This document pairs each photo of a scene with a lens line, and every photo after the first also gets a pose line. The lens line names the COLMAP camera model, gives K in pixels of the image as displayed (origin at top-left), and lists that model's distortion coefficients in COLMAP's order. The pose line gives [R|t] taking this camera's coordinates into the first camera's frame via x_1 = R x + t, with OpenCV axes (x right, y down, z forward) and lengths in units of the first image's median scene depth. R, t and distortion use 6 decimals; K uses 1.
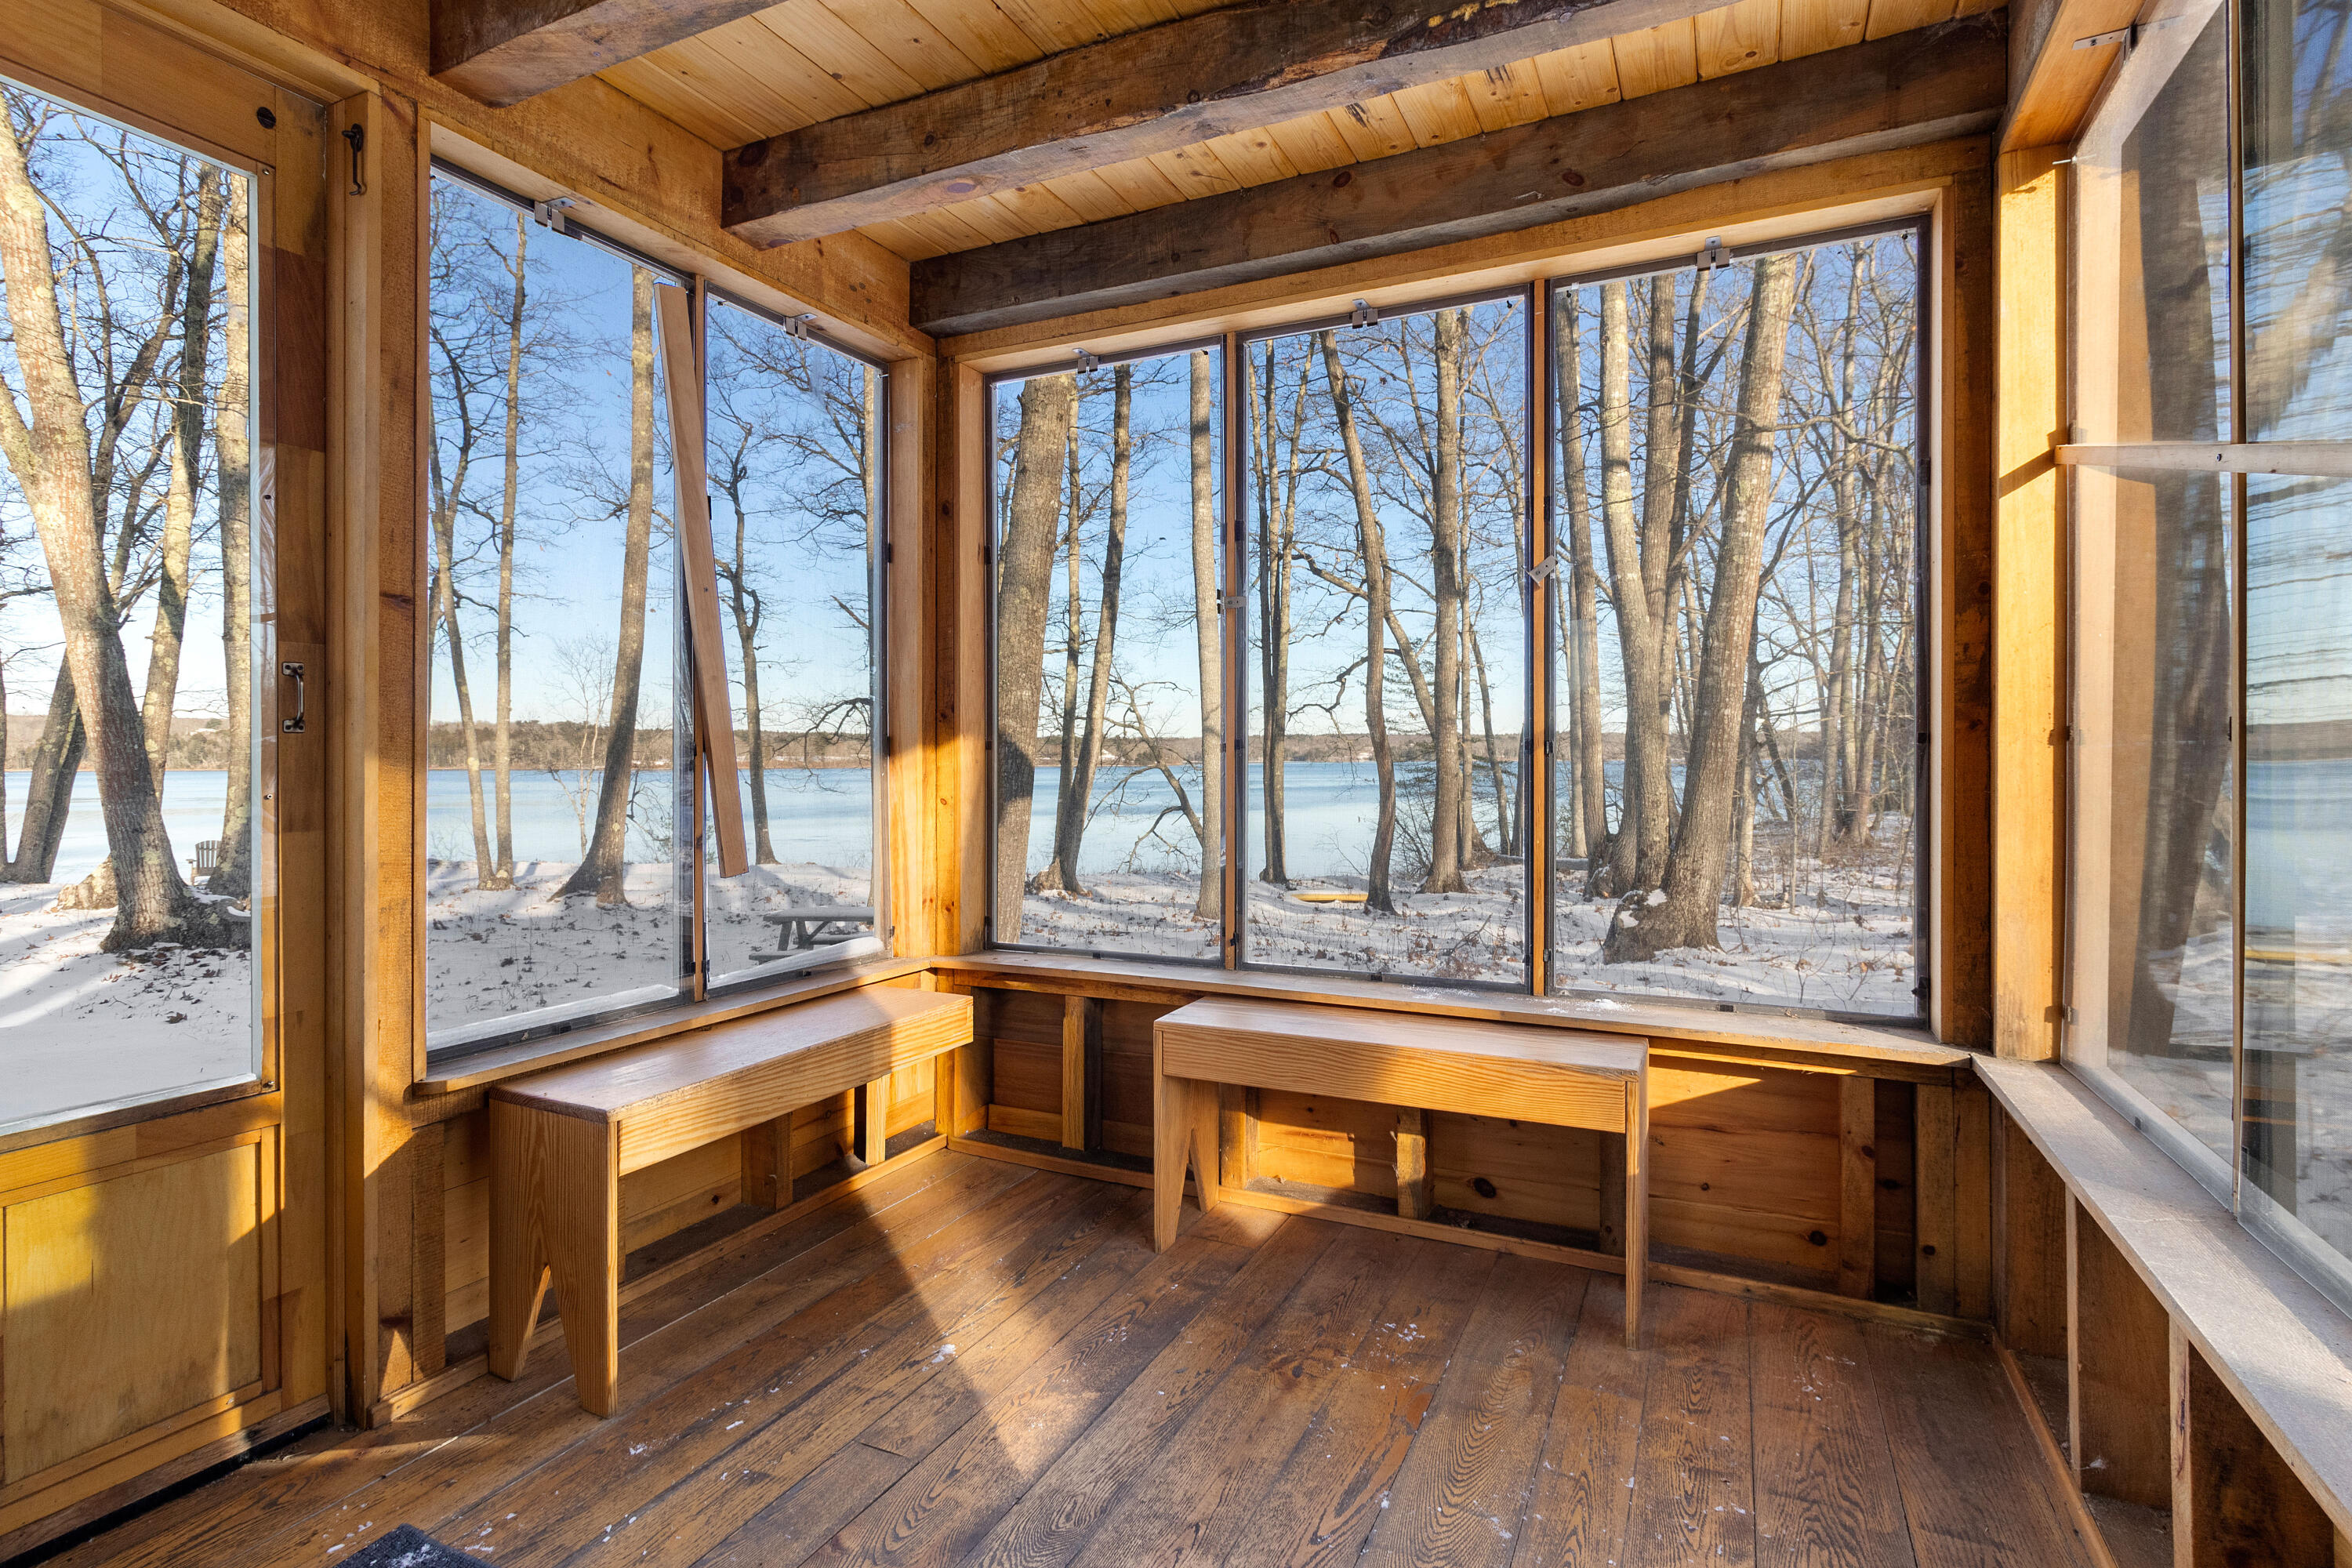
lens RADIAL K [[1093.1, 0, 1270.6], [0, 1093.1, 820.5], [0, 0, 1]] dist [0.002643, -0.000533]
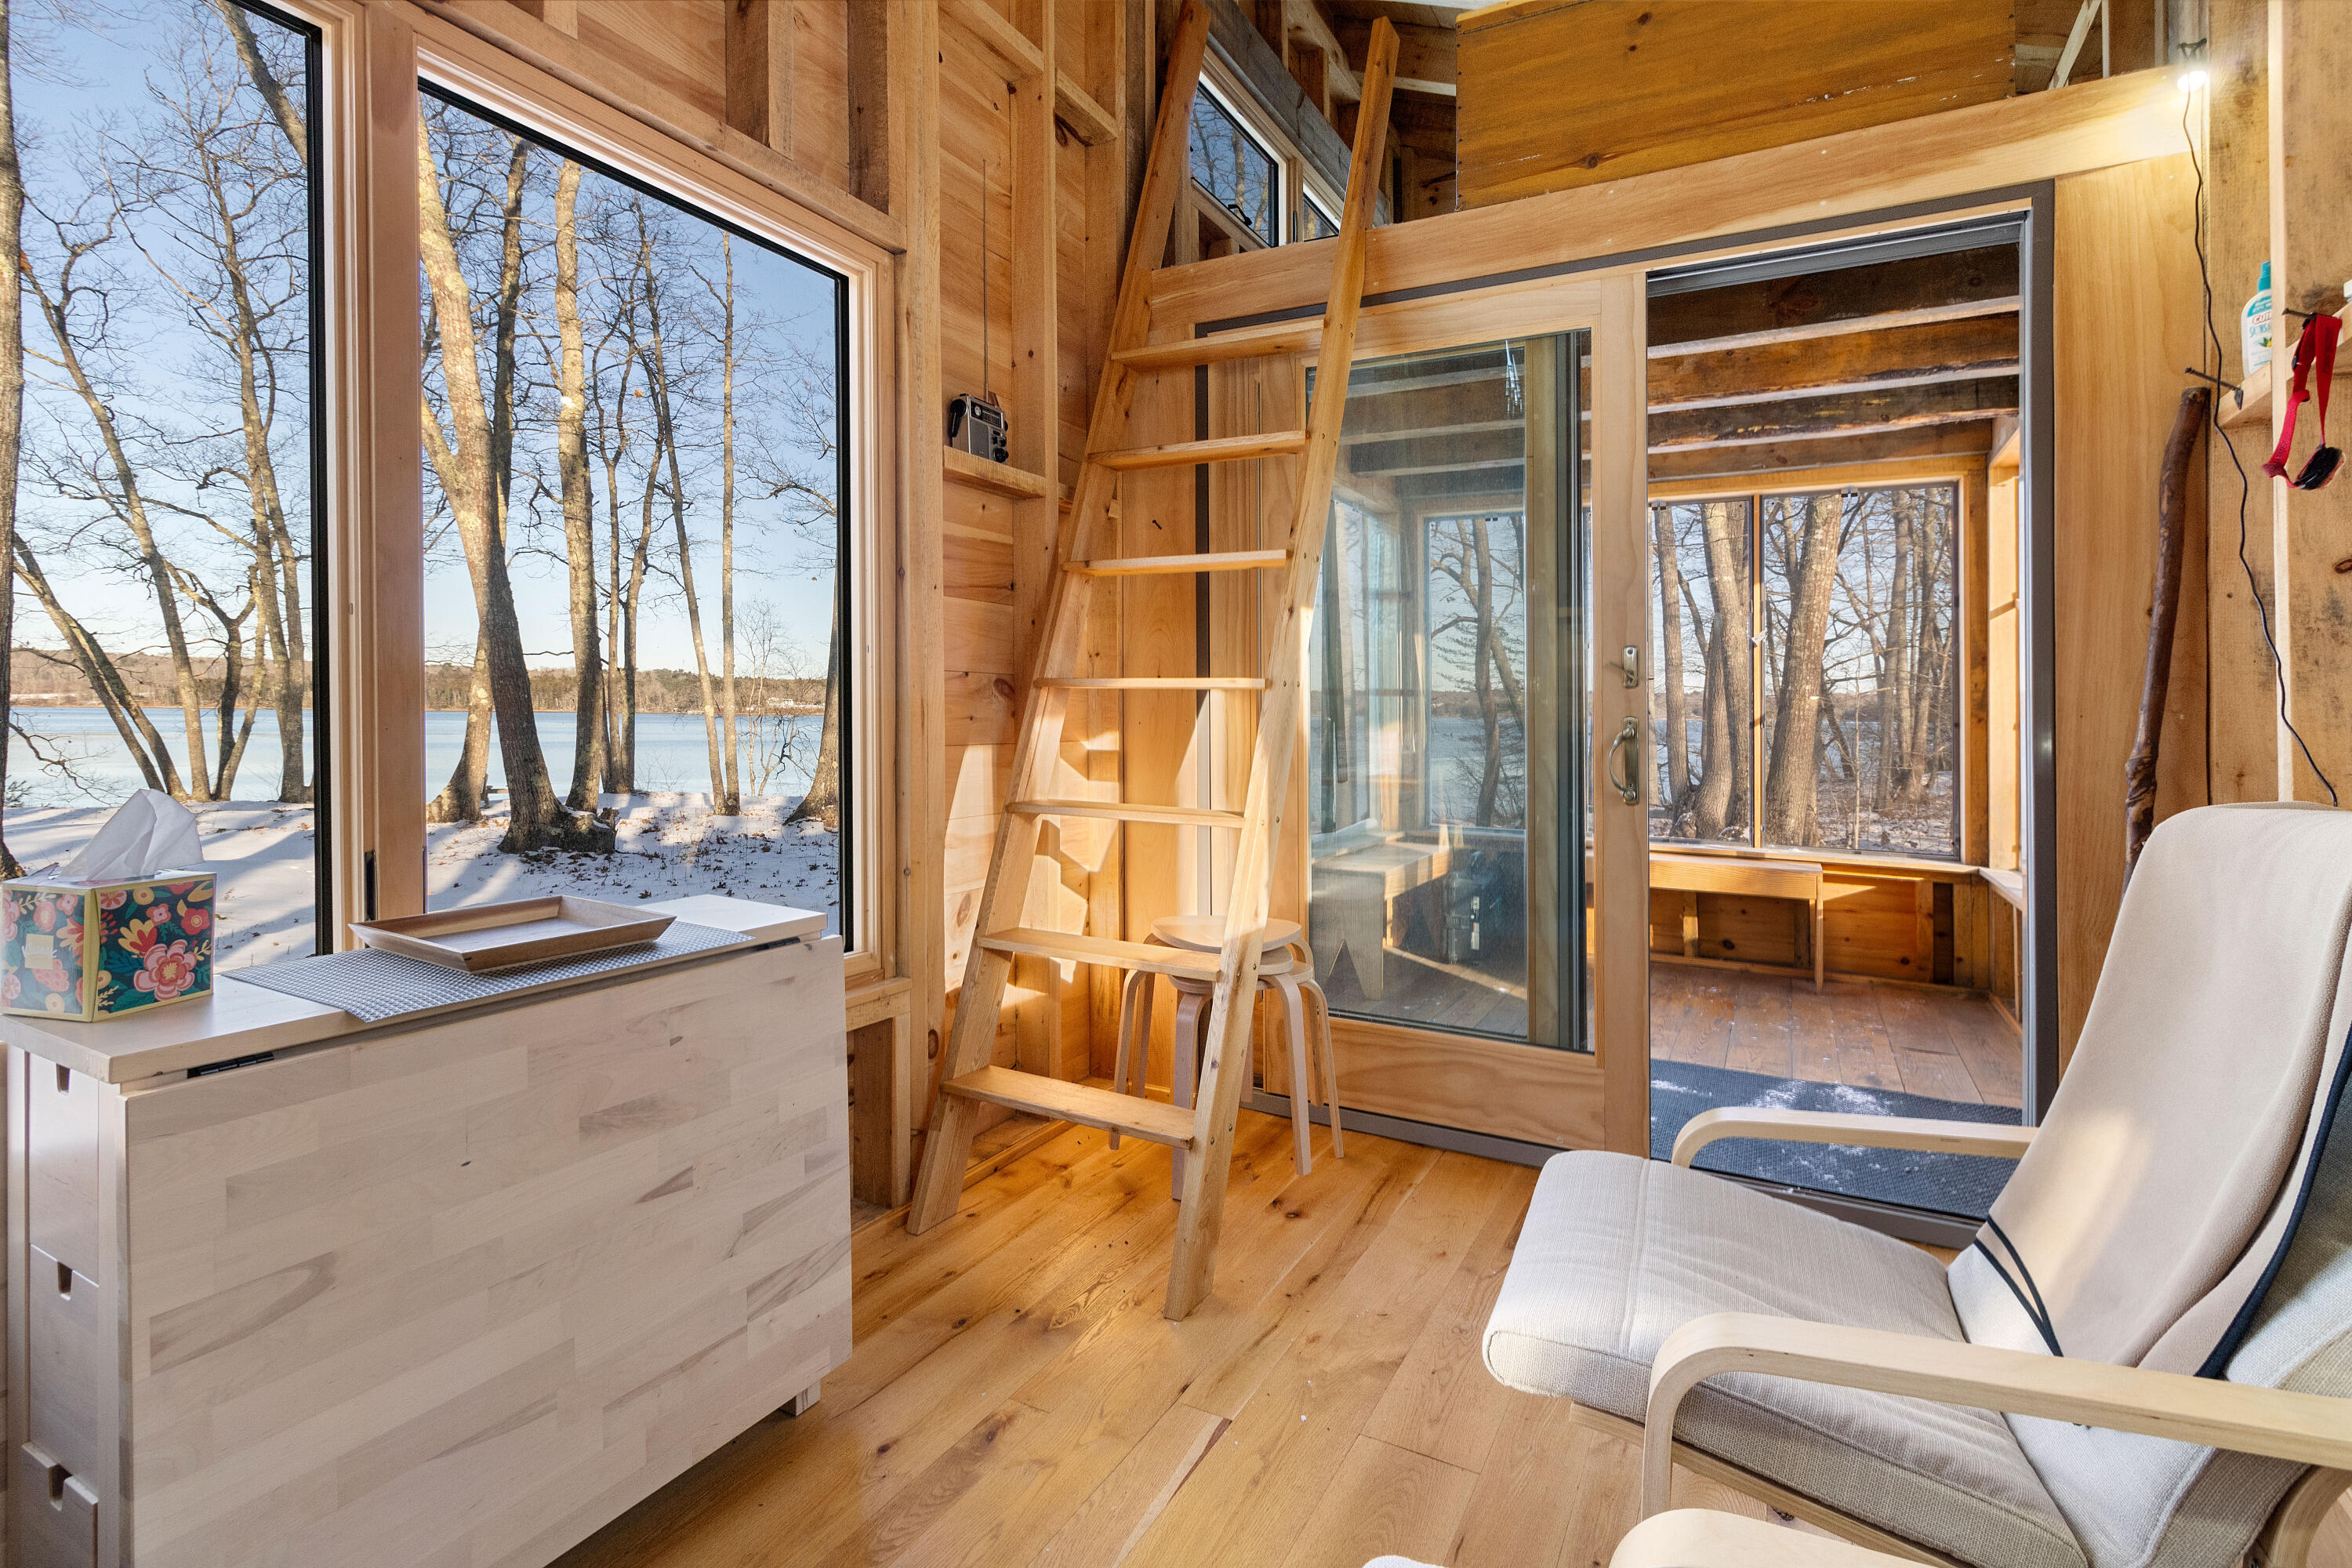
lens RADIAL K [[1093.1, 0, 1202.0], [0, 1093.1, 733.9], [0, 0, 1]] dist [0.002643, -0.000533]
pose [[0.996571, 0.014626, -0.081439, -0.180441], [-0.017445, 0.999269, -0.034013, 0.010384], [0.080882, 0.035317, 0.996098, -0.322932]]
